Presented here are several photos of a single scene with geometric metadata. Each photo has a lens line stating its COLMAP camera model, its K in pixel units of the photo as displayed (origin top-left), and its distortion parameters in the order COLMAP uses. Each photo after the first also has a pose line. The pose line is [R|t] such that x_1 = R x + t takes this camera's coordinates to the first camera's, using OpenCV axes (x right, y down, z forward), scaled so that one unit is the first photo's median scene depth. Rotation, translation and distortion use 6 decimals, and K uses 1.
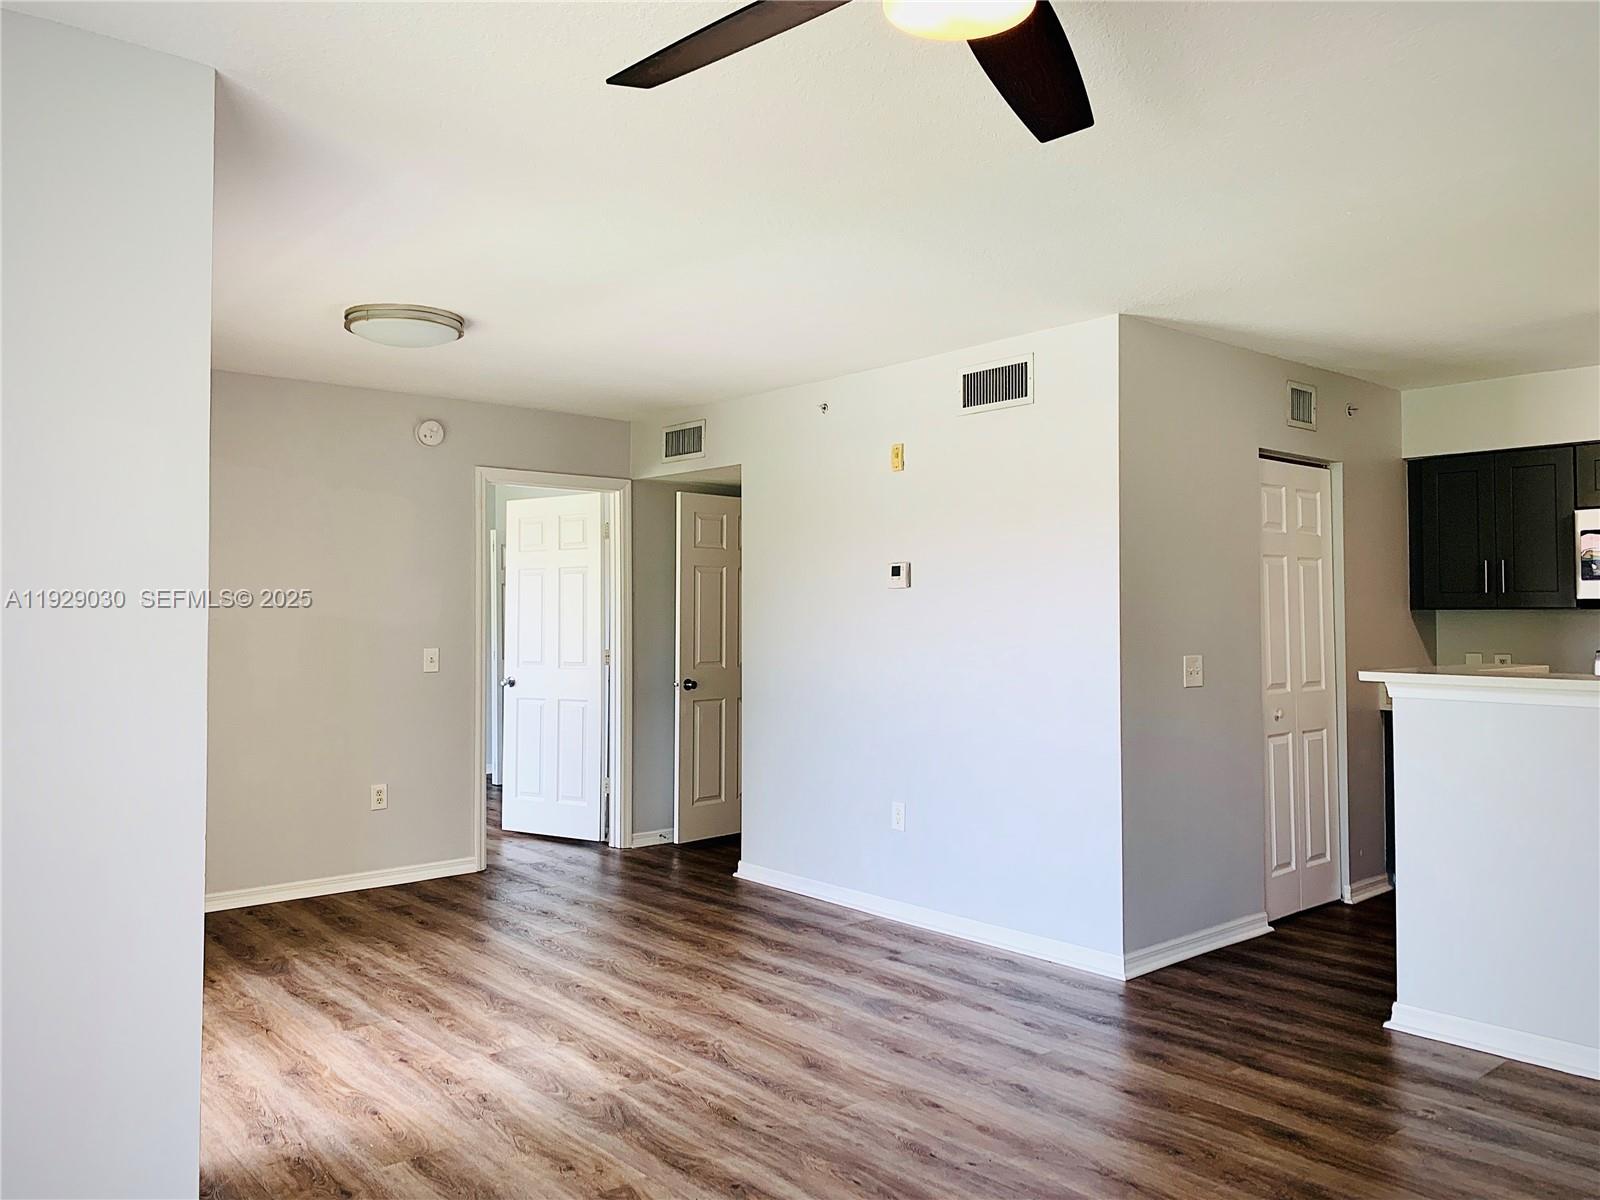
lens RADIAL K [[1229.0, 0, 800.4], [0, 1229.0, 582.8], [0, 0, 1]] dist [0.040965, -0.051773]
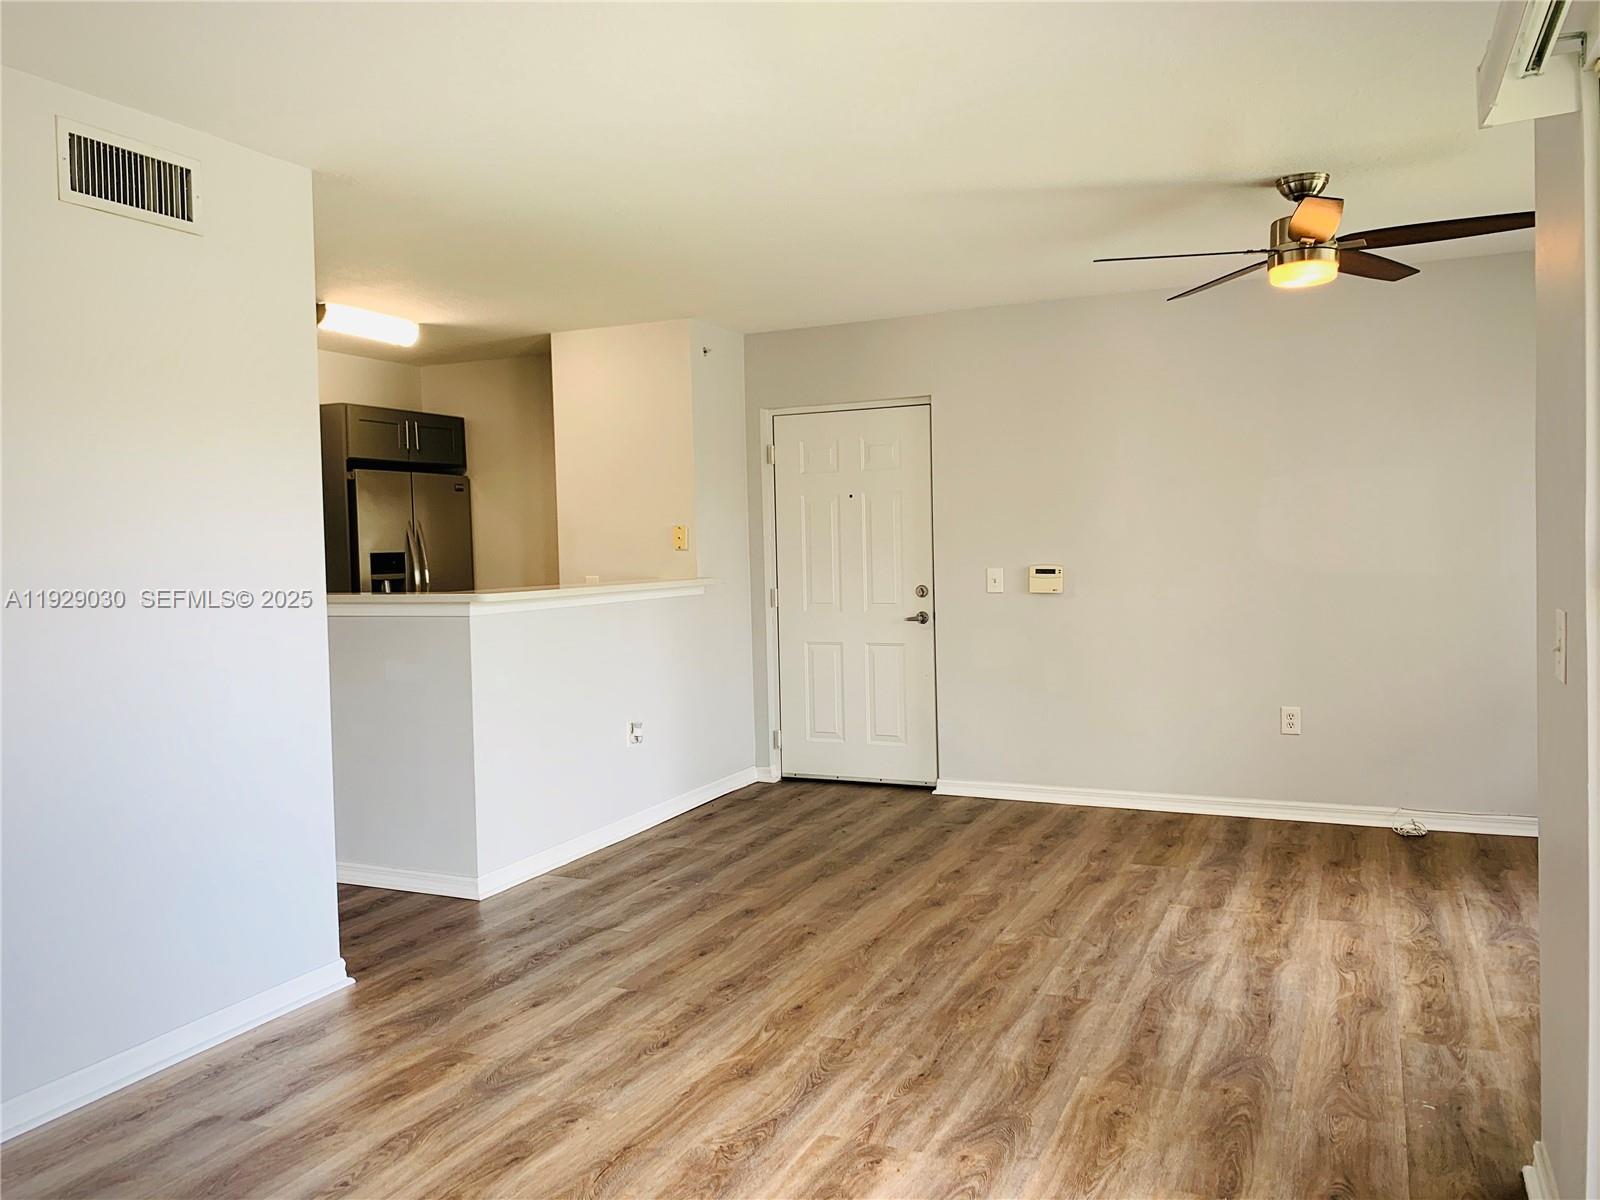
lens RADIAL K [[1229.0, 0, 806.2], [0, 1229.0, 586.0], [0, 0, 1]] dist [0.040965, -0.051773]
pose [[-0.418807, -0.020064, 0.907854, -0.645513], [0.000850, 0.999747, 0.022487, 0.035687], [-0.908075, 0.010189, -0.418684, 1.111193]]
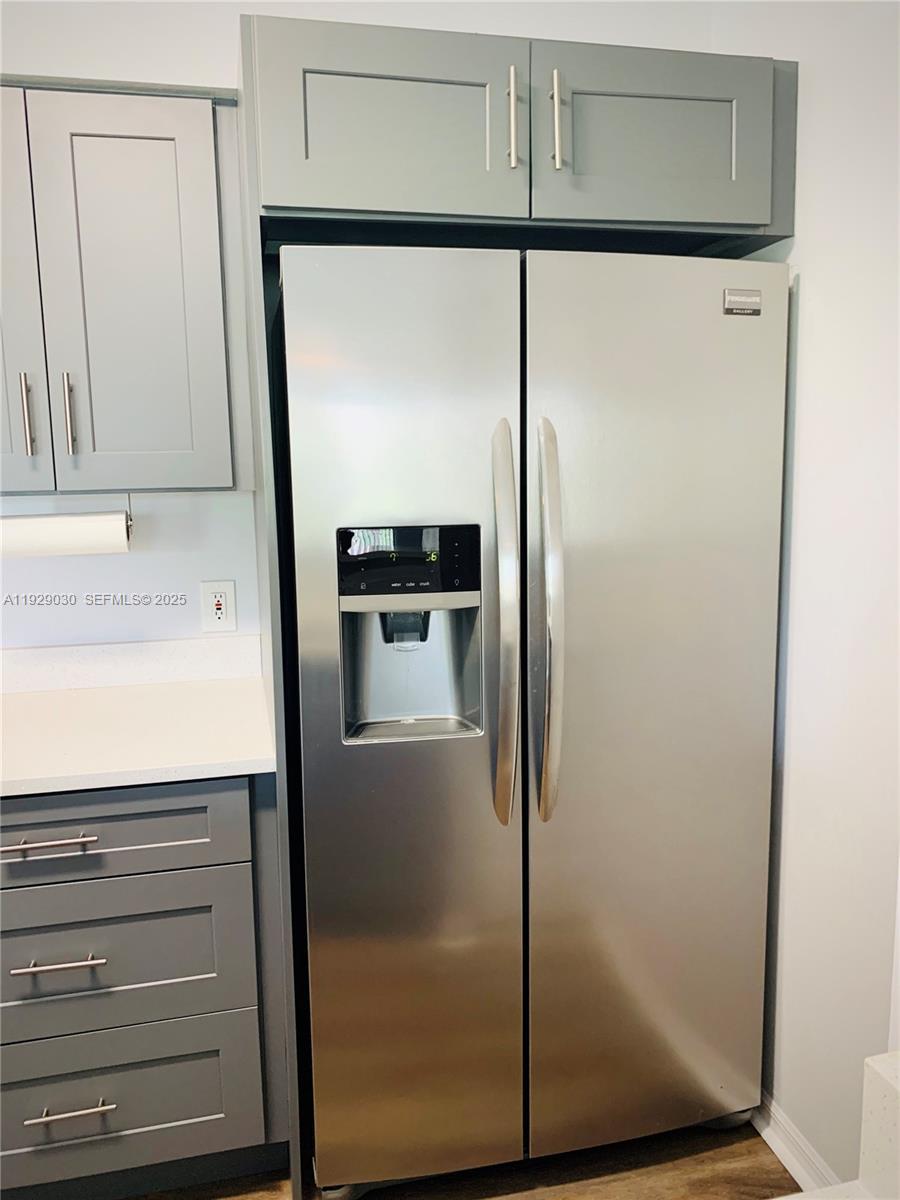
lens RADIAL K [[921.7, 0, 455.0], [0, 921.7, 589.0], [0, 0, 1]] dist [0.040965, -0.051773]
pose [[0.467881, -0.140893, 0.872489, 0.695063], [-0.008669, 0.986432, 0.163942, -0.007010], [-0.883749, -0.084269, 0.460311, 0.752540]]
